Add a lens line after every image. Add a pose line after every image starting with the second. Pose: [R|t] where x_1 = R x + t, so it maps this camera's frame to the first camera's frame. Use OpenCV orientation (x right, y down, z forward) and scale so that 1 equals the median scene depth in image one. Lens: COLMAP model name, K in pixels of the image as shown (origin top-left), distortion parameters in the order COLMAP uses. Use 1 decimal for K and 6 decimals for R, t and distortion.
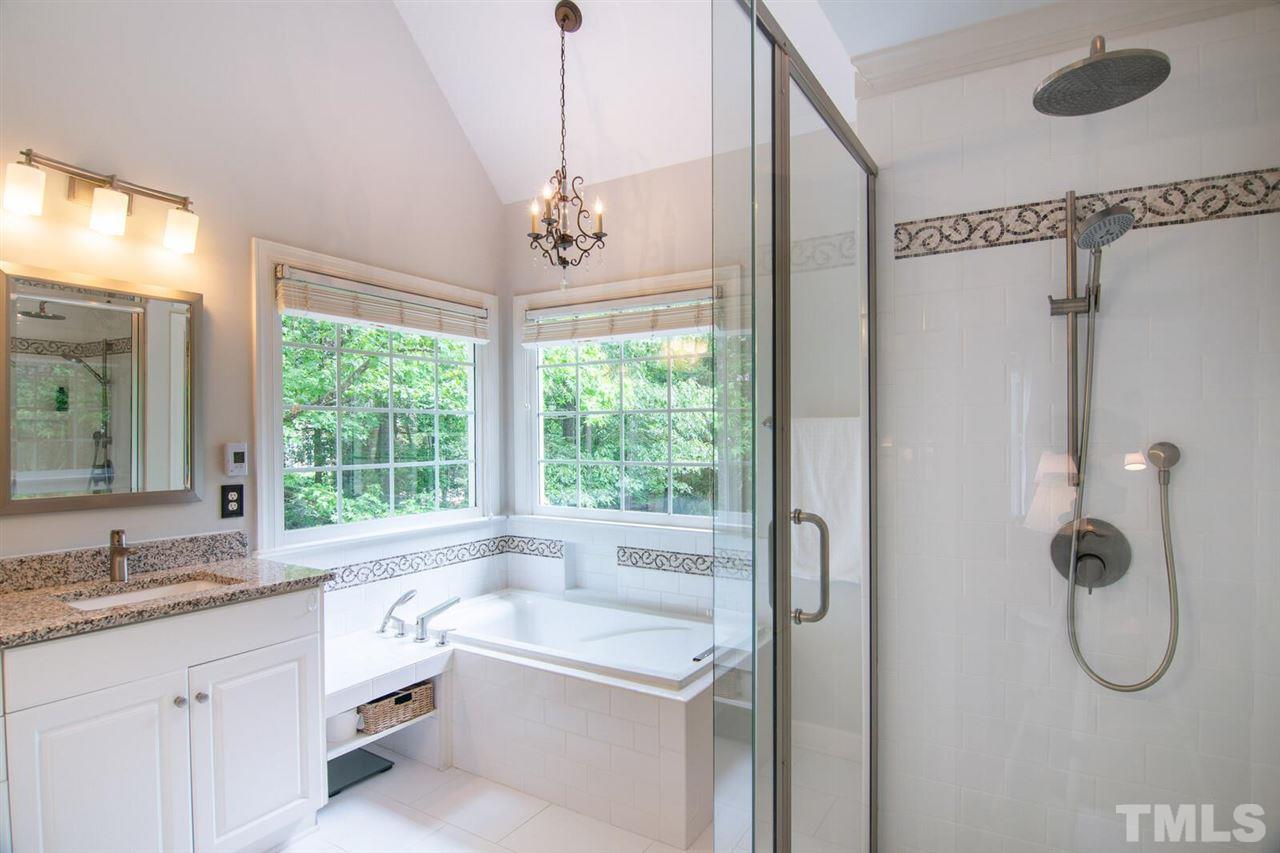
lens RADIAL K [[699.6, 0, 640.5], [0, 699.6, 431.1], [0, 0, 1]] dist [-0.000308, -0.002043]
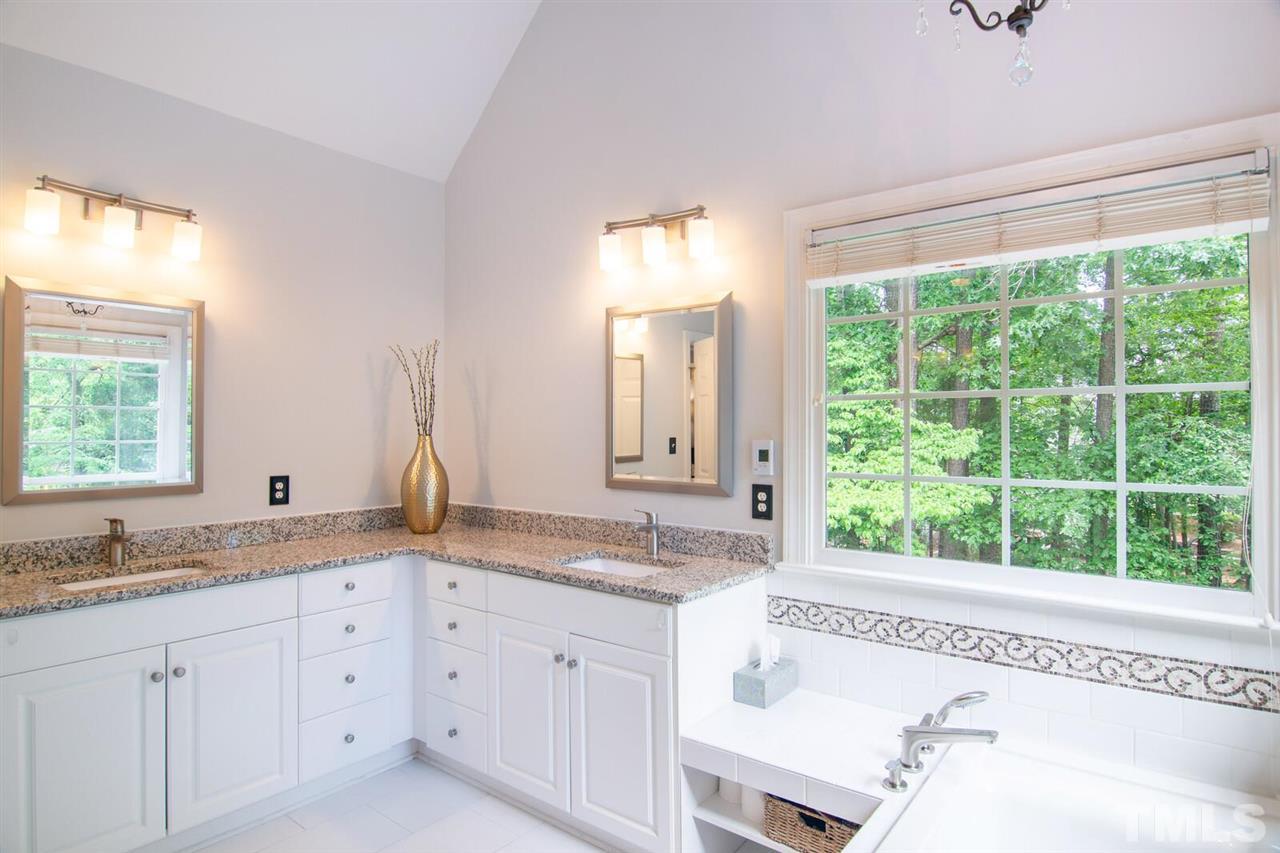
lens RADIAL K [[699.6, 0, 640.1], [0, 699.6, 425.0], [0, 0, 1]] dist [-0.000308, -0.002043]
pose [[-0.106656, -0.005898, -0.994279, 0.367280], [0.000591, 0.999982, -0.005995, 0.002595], [0.994296, -0.001227, -0.106650, 0.936662]]
